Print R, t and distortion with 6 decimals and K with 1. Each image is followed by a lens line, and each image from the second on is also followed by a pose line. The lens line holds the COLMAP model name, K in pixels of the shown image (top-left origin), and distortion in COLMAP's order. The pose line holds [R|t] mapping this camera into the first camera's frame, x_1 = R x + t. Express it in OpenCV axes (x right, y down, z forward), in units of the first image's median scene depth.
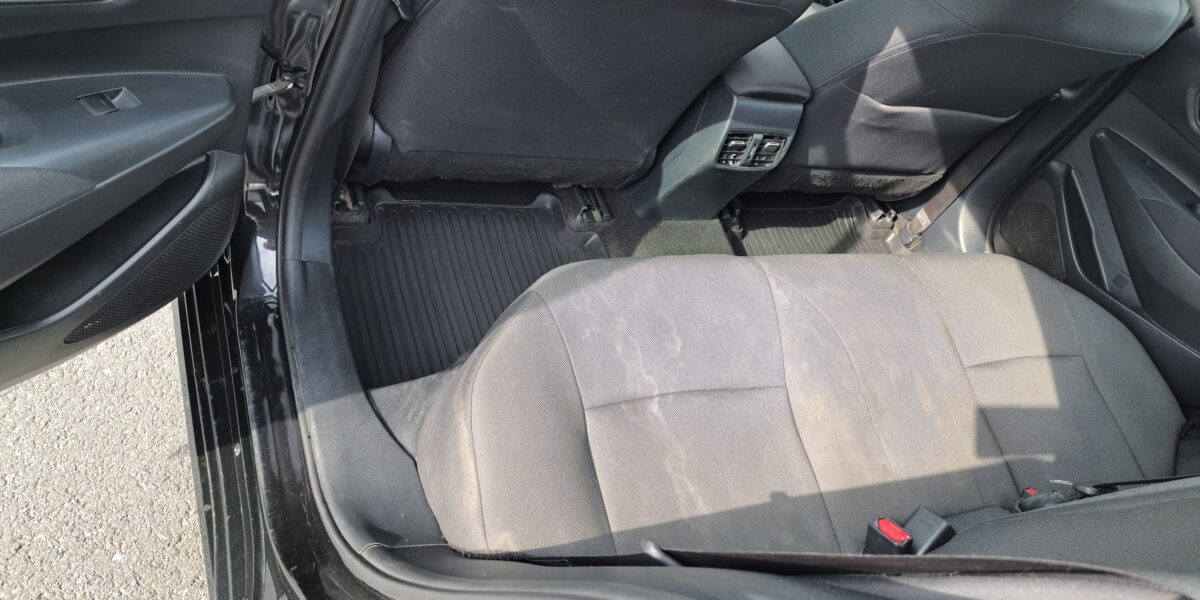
lens RADIAL K [[848.0, 0, 606.6], [0, 848.0, 288.4], [0, 0, 1]] dist [0.075702, -0.089880]
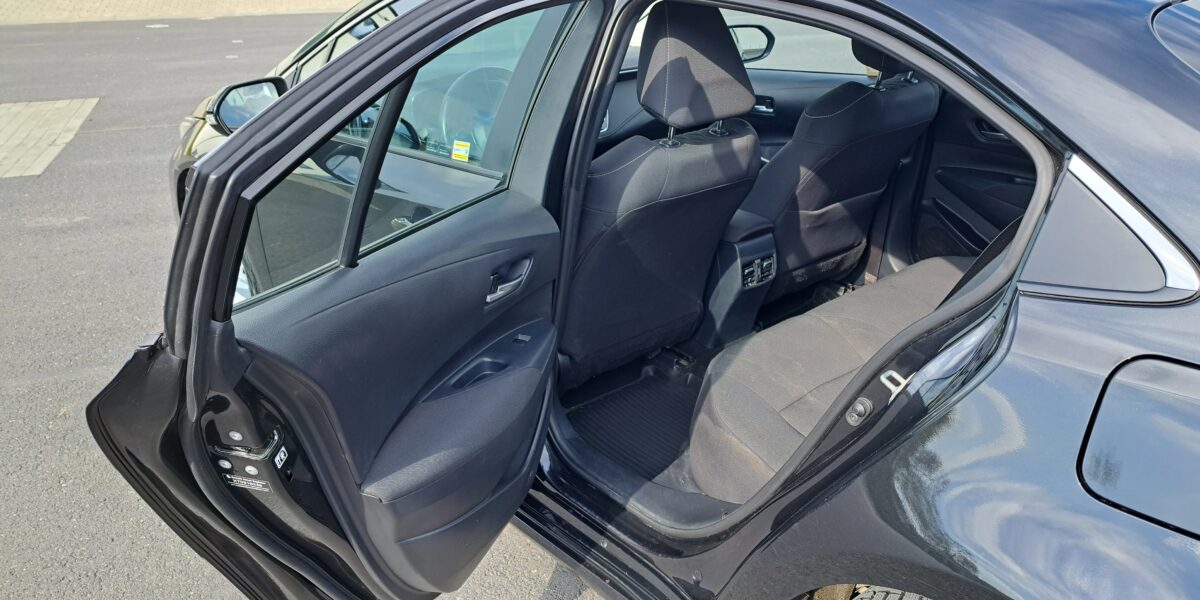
lens RADIAL K [[857.7, 0, 604.8], [0, 857.7, 301.2], [0, 0, 1]] dist [0.068198, -0.080105]
pose [[0.881742, -0.450356, 0.140394, -0.314149], [0.471725, 0.840209, -0.267439, 0.167376], [0.002483, 0.302040, 0.953292, -0.470115]]
